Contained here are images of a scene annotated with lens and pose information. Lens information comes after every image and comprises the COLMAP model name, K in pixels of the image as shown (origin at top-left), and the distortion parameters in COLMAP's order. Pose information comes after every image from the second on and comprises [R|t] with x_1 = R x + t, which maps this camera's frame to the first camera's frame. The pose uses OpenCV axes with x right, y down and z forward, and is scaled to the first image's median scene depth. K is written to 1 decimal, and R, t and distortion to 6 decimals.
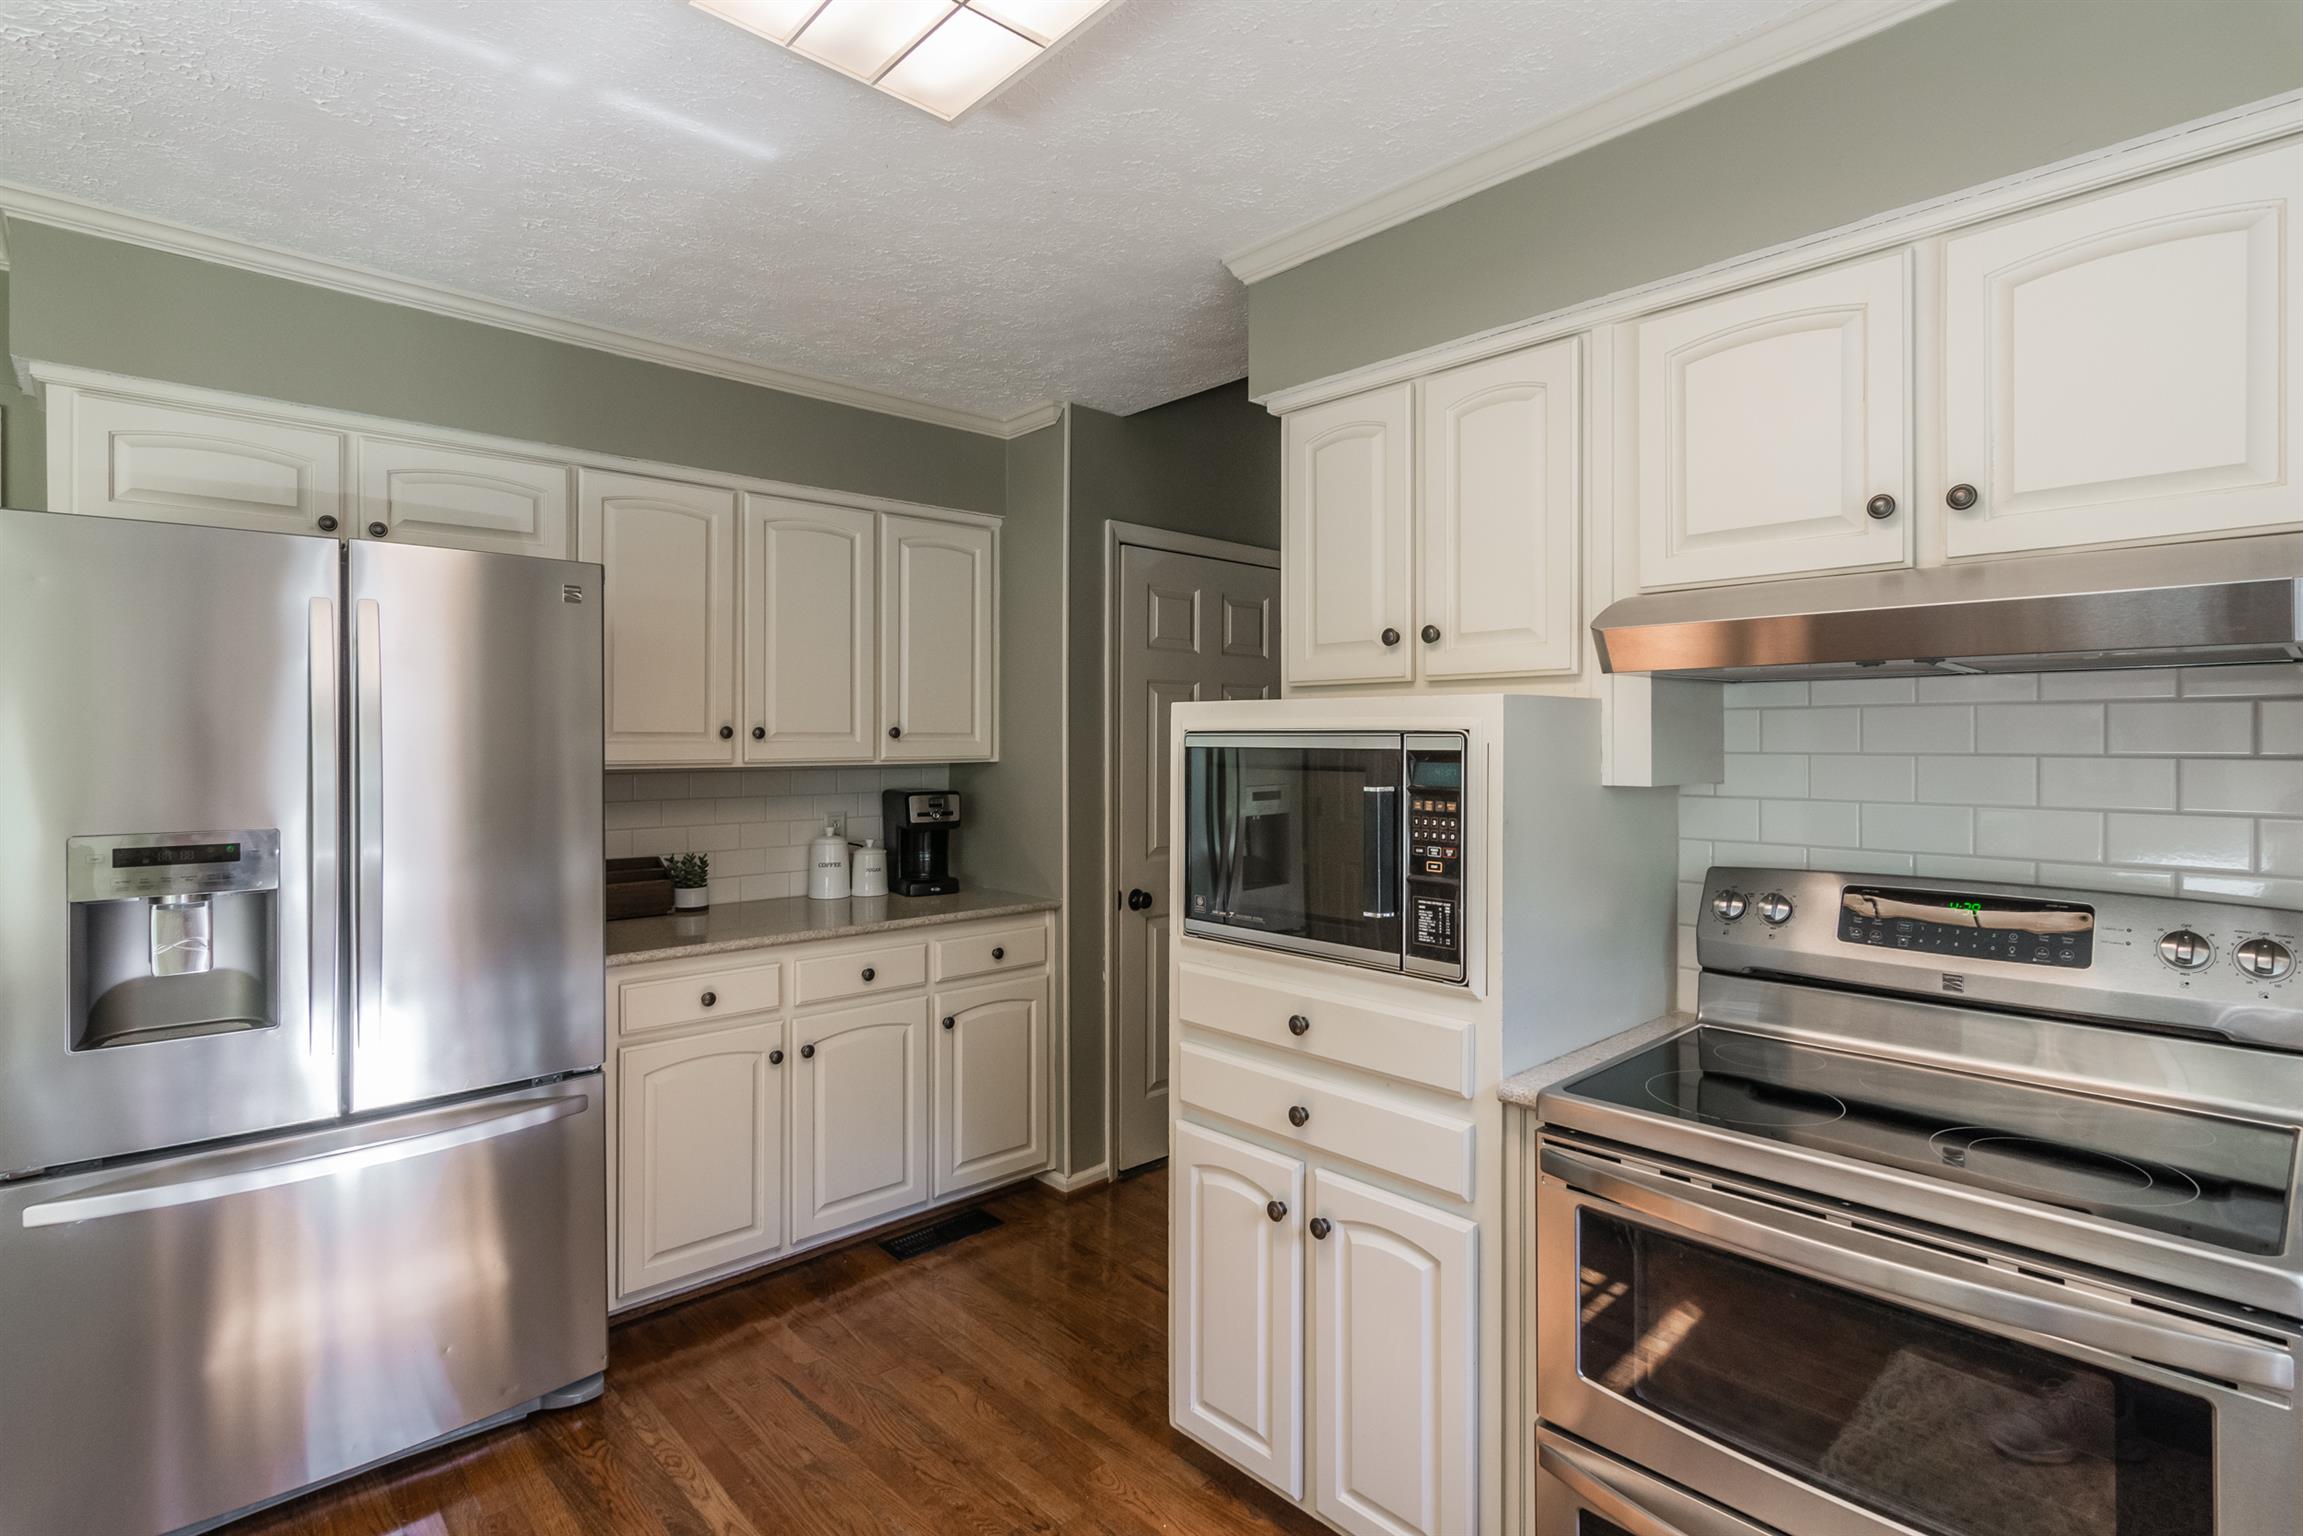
lens RADIAL K [[1111.4, 0, 1150.1], [0, 1111.4, 738.0], [0, 0, 1]] dist [-0.000471, 0.000066]
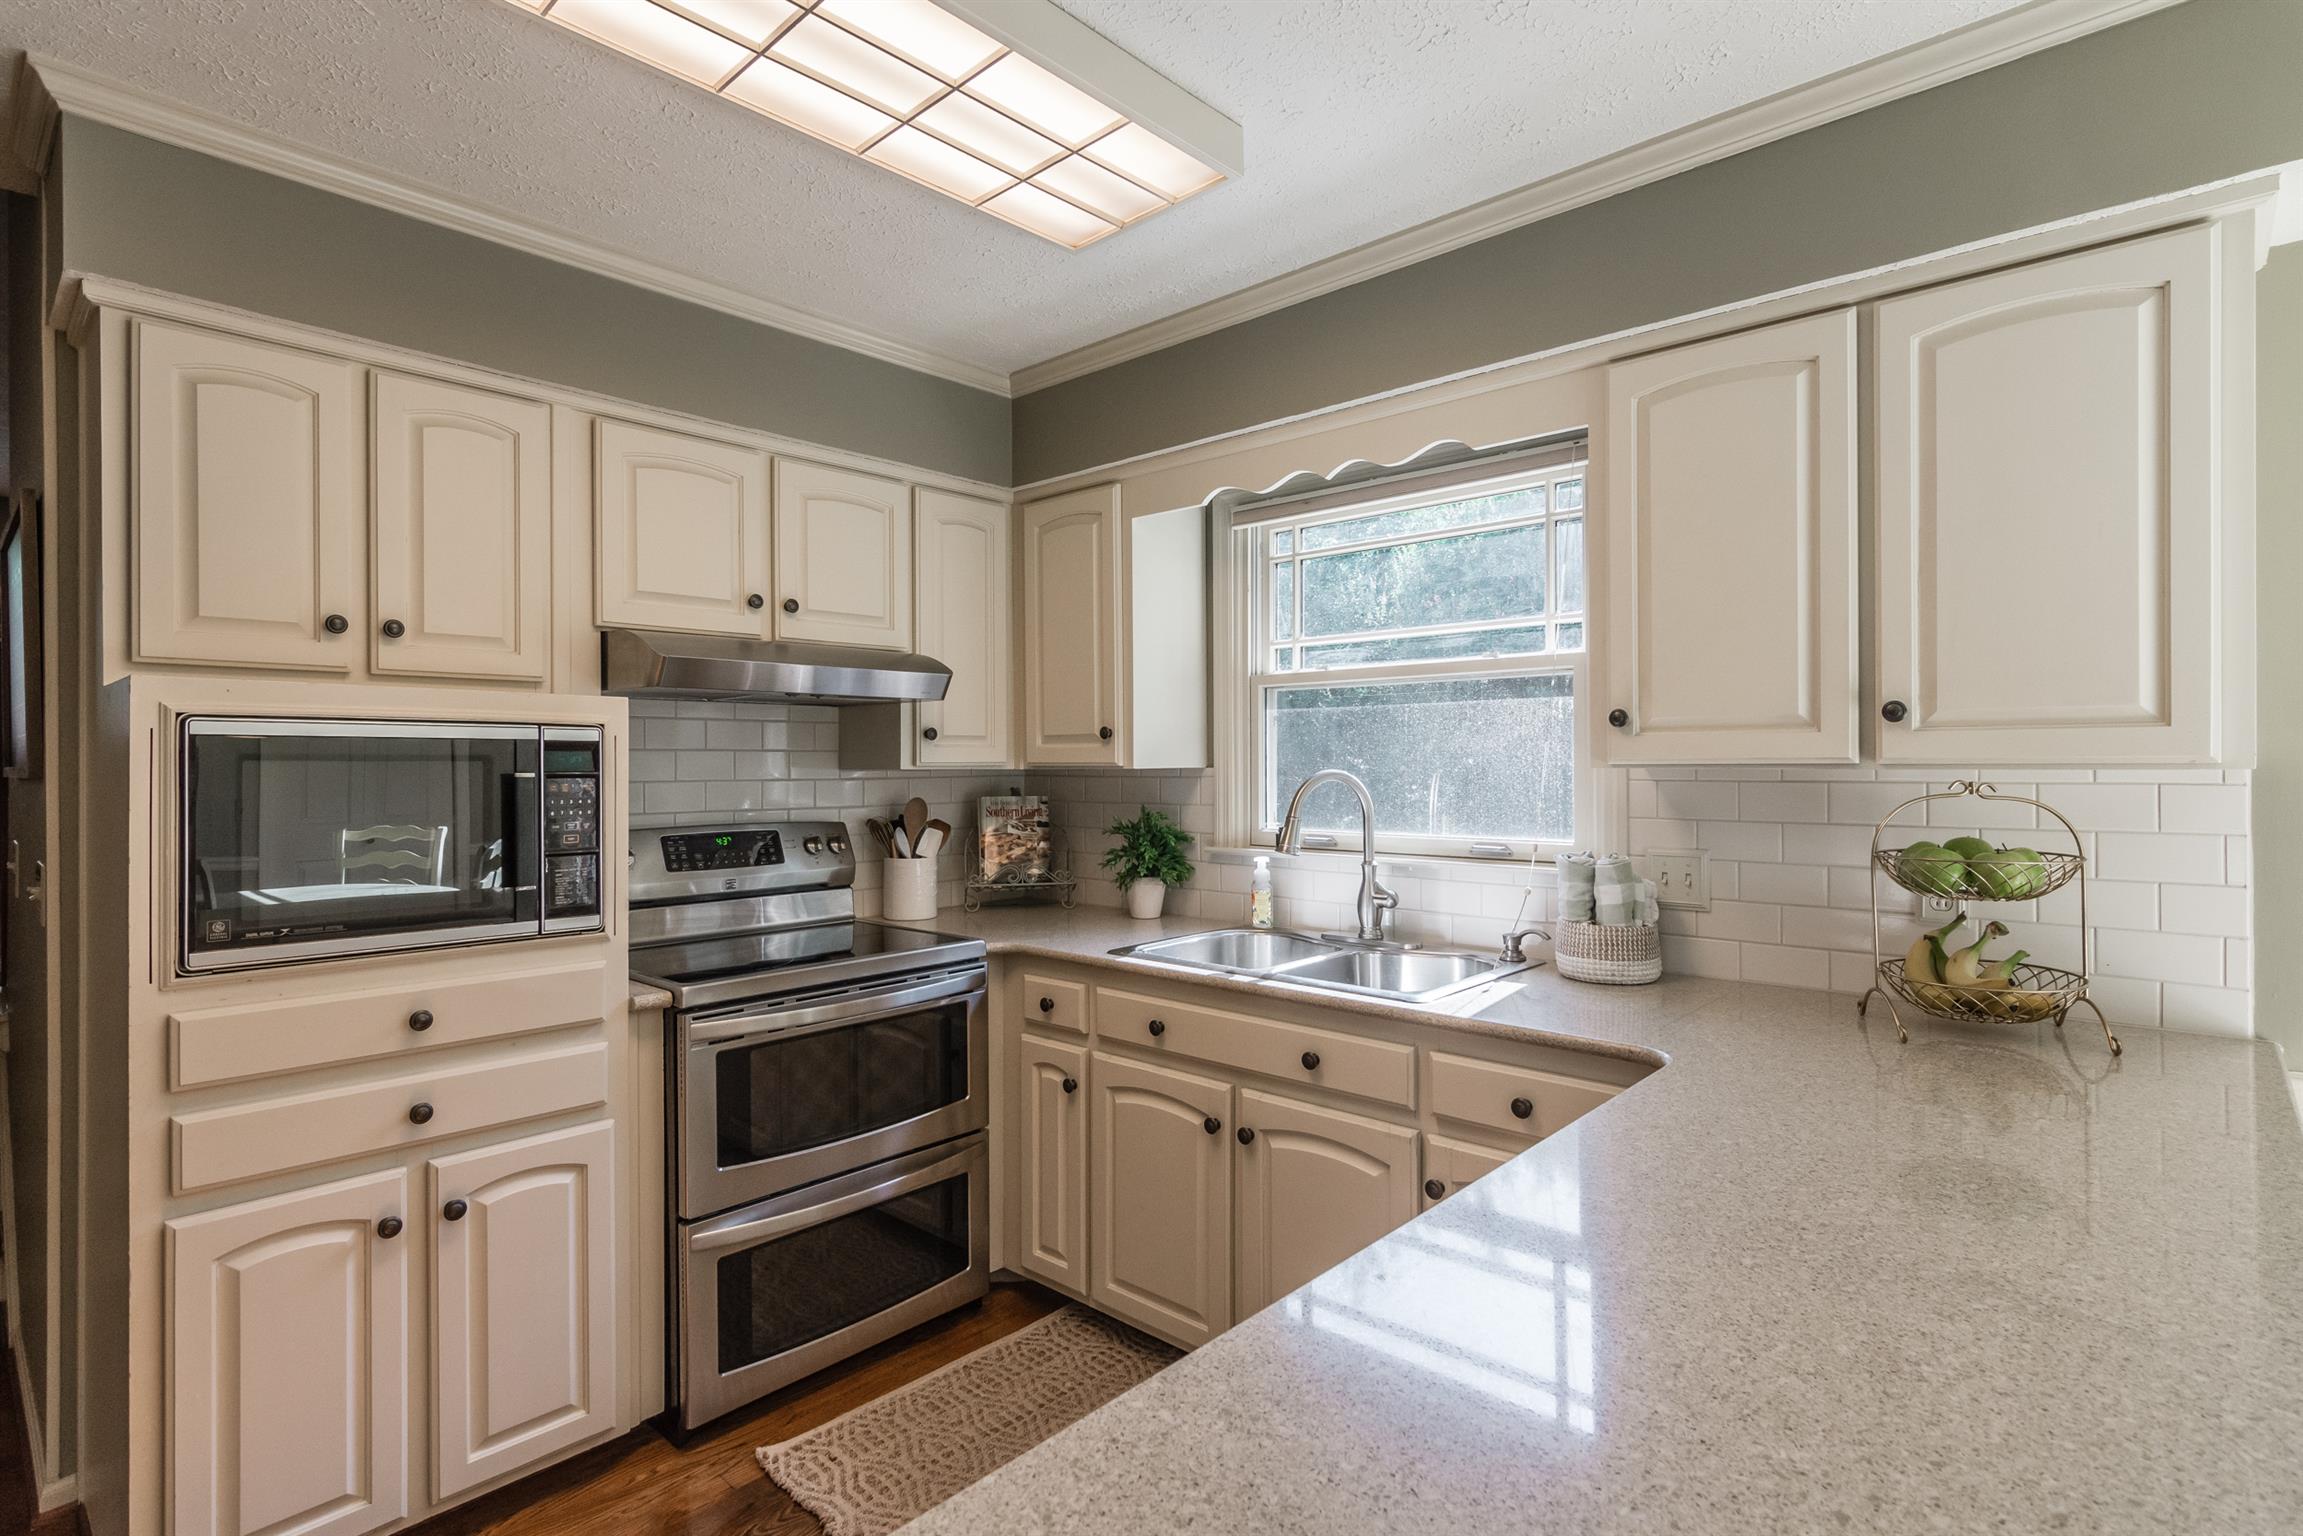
lens RADIAL K [[1138.1, 0, 1112.7], [0, 1138.1, 763.8], [0, 0, 1]] dist [-0.000910, 0.000714]
pose [[-0.058284, 0.000101, 0.998300, -0.968034], [0.002698, 0.999996, 0.000057, 0.036439], [-0.998296, 0.002697, -0.058284, 0.483486]]
